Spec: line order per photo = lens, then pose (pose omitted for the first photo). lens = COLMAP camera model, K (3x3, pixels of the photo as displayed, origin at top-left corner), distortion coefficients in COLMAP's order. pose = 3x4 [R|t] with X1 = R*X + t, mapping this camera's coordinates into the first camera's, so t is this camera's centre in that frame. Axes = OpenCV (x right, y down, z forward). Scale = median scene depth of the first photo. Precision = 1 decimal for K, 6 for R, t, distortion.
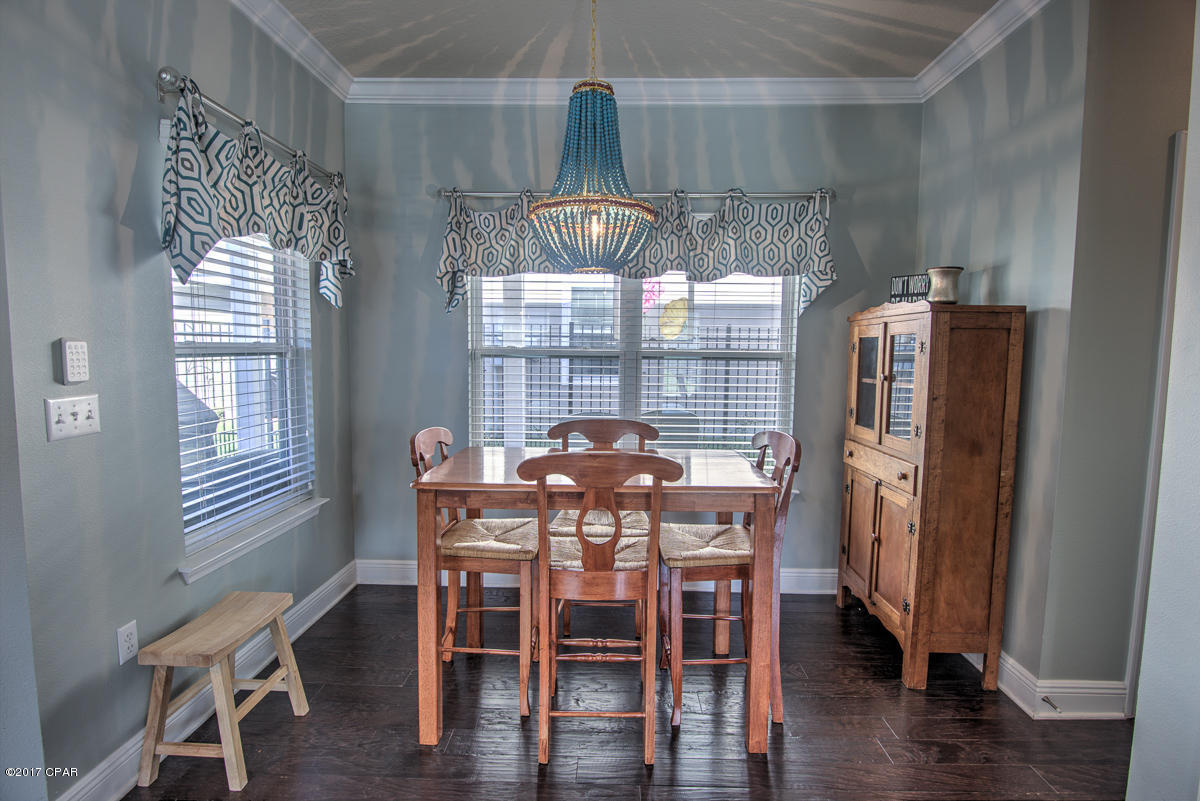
lens RADIAL K [[586.2, 0, 607.4], [0, 586.2, 397.8], [0, 0, 1]] dist [-0.019294, -0.001272]
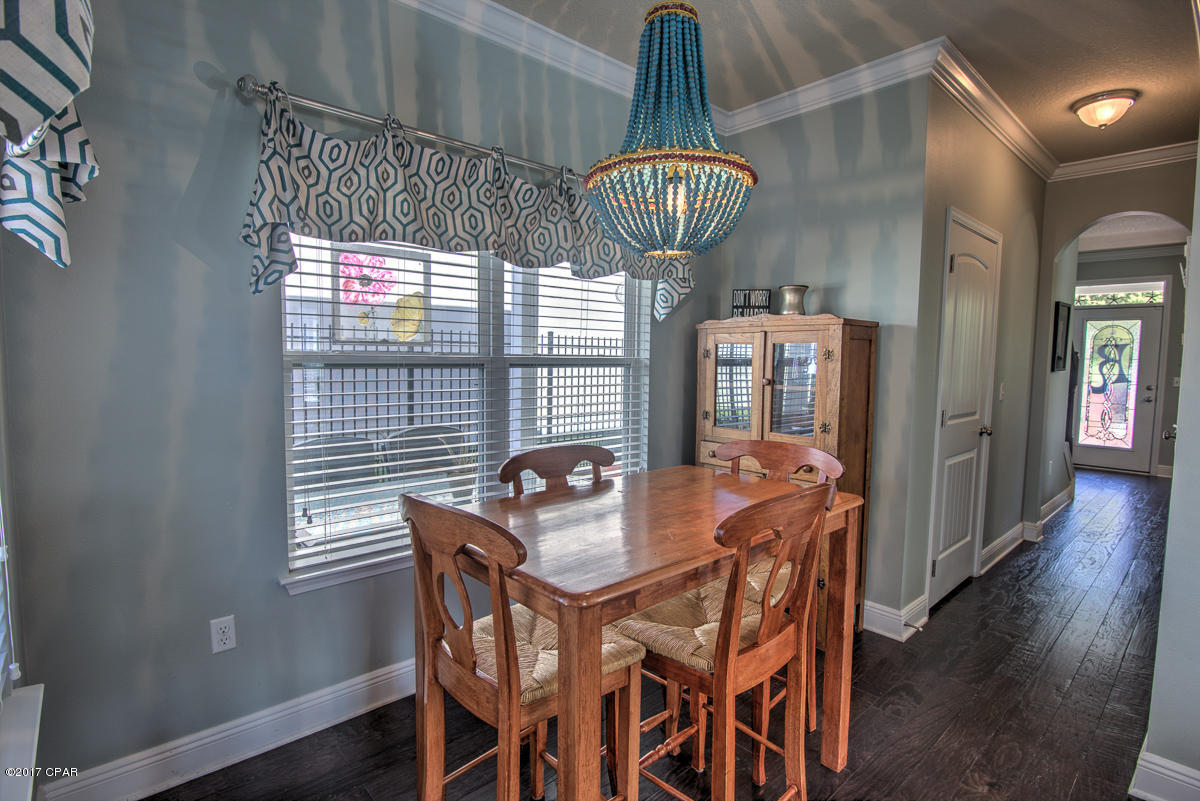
lens RADIAL K [[586.2, 0, 600.7], [0, 586.2, 397.8], [0, 0, 1]] dist [-0.019294, -0.001272]
pose [[0.727924, -0.049476, 0.683871, -0.439966], [0.053217, 0.998461, 0.015590, -0.033476], [-0.683590, 0.025045, 0.729437, 0.360003]]
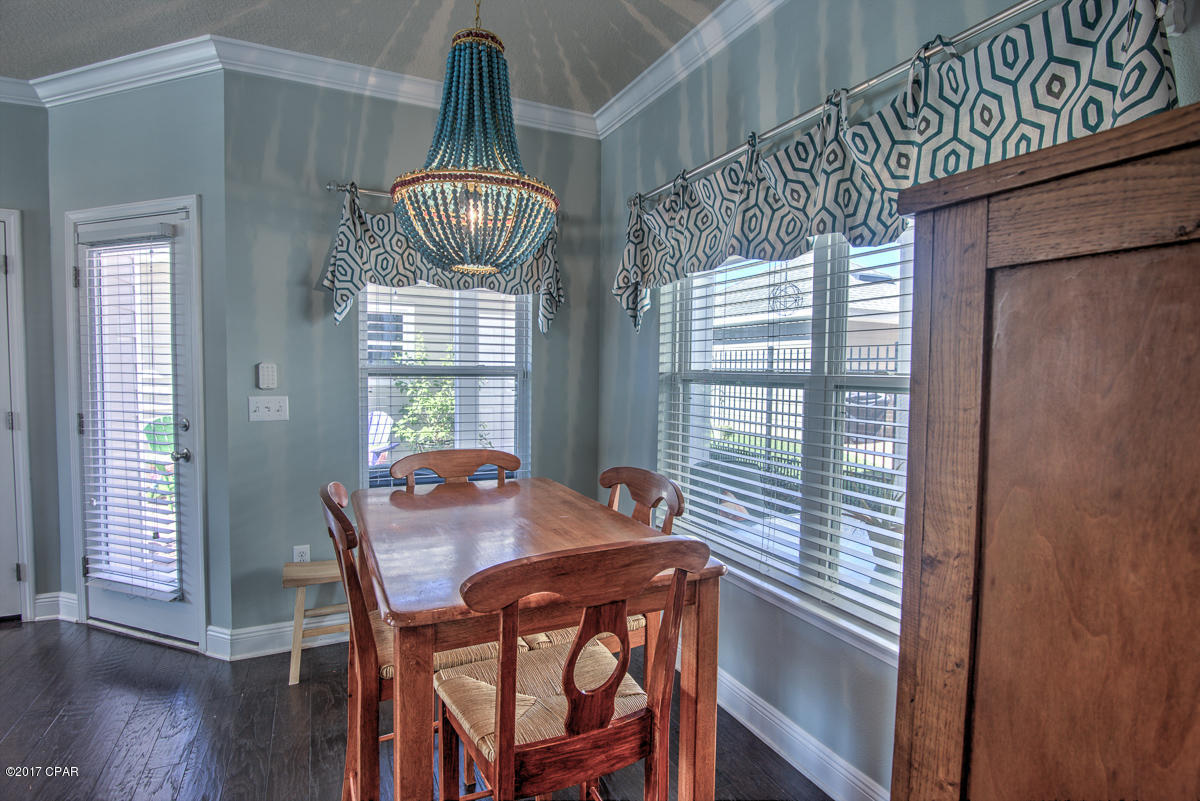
lens RADIAL K [[586.2, 0, 602.6], [0, 586.2, 402.7], [0, 0, 1]] dist [-0.019294, -0.001272]
pose [[0.457287, 0.045937, -0.888132, 0.533840], [-0.080014, 0.996740, 0.010356, -0.042622], [0.885713, 0.066328, 0.459471, 0.563530]]
